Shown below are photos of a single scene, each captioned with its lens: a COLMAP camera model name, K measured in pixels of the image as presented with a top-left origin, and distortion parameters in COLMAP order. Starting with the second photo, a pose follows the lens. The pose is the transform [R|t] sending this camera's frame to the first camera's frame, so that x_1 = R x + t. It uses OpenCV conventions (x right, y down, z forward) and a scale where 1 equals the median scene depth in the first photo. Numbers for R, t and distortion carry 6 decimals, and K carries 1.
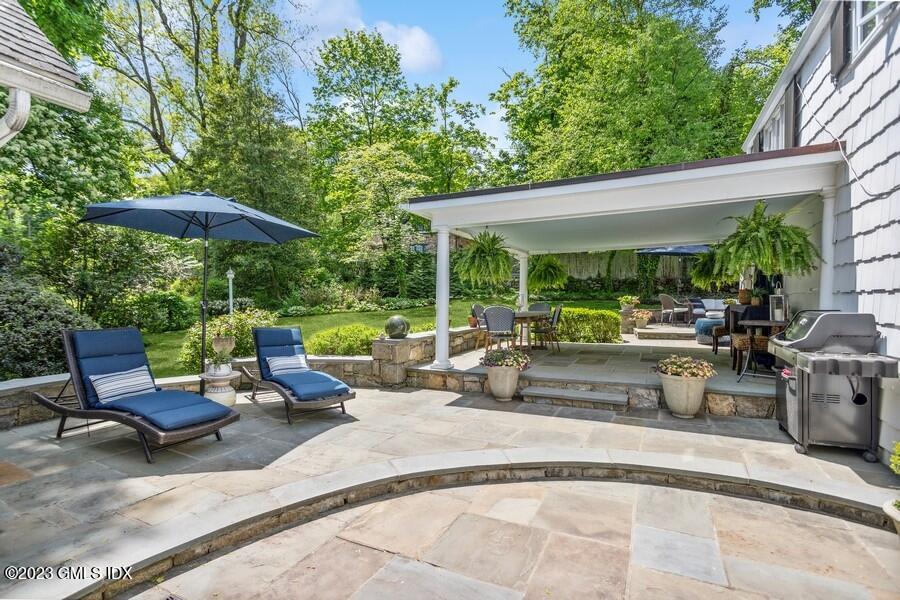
lens RADIAL K [[435.0, 0, 452.0], [0, 435.0, 301.6], [0, 0, 1]] dist [0.002496, 0.001600]
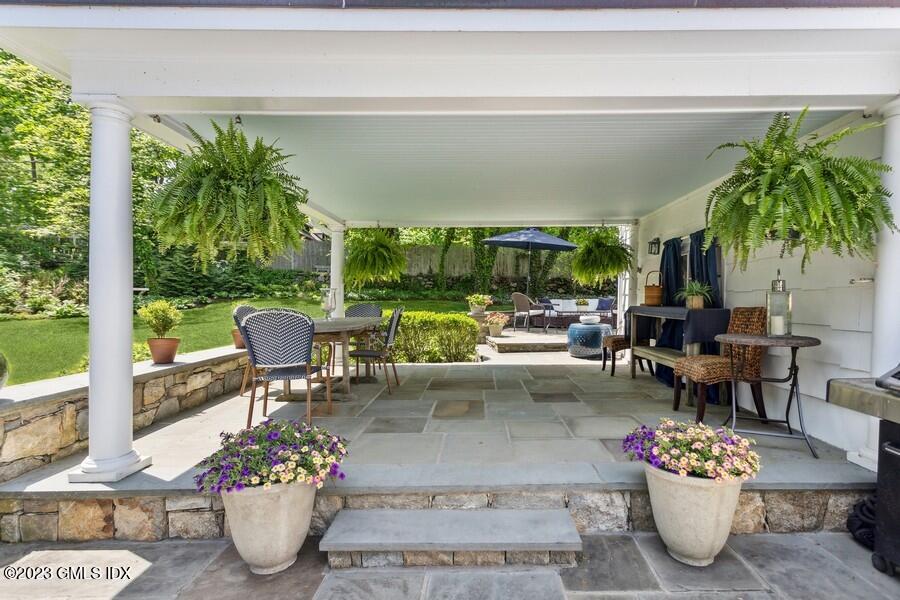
lens RADIAL K [[435.0, 0, 467.5], [0, 435.0, 309.6], [0, 0, 1]] dist [0.002496, 0.001600]
pose [[0.903853, -0.005126, 0.427812, 0.067740], [-0.002755, 0.999838, 0.017801, 0.000140], [-0.427834, -0.017268, 0.903692, 0.364517]]
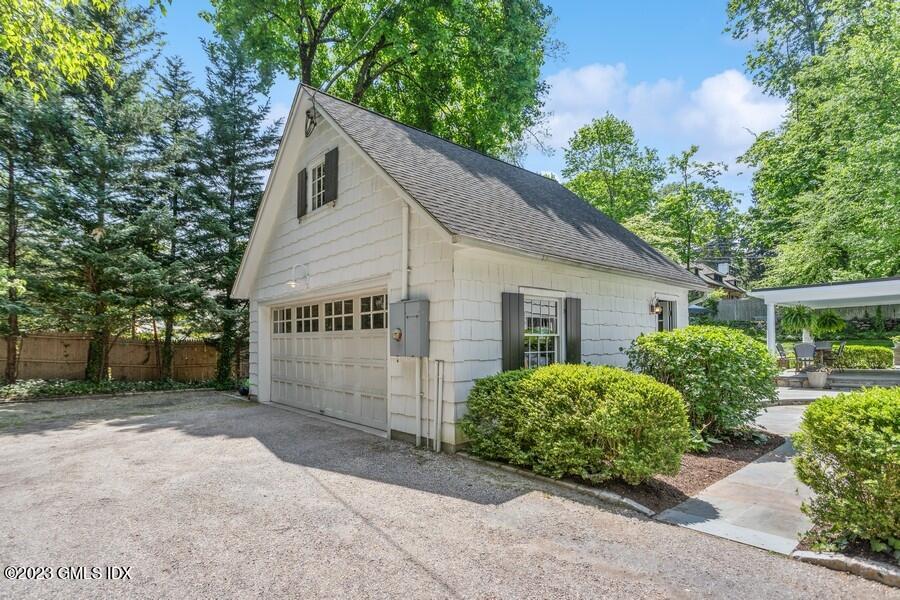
lens RADIAL K [[435.0, 0, 458.8], [0, 435.0, 334.4], [0, 0, 1]] dist [0.002496, 0.001600]
pose [[0.916634, -0.008206, -0.399643, -0.319042], [0.001977, 0.999870, -0.015997, 0.000363], [0.399723, 0.013873, 0.916531, -0.809231]]
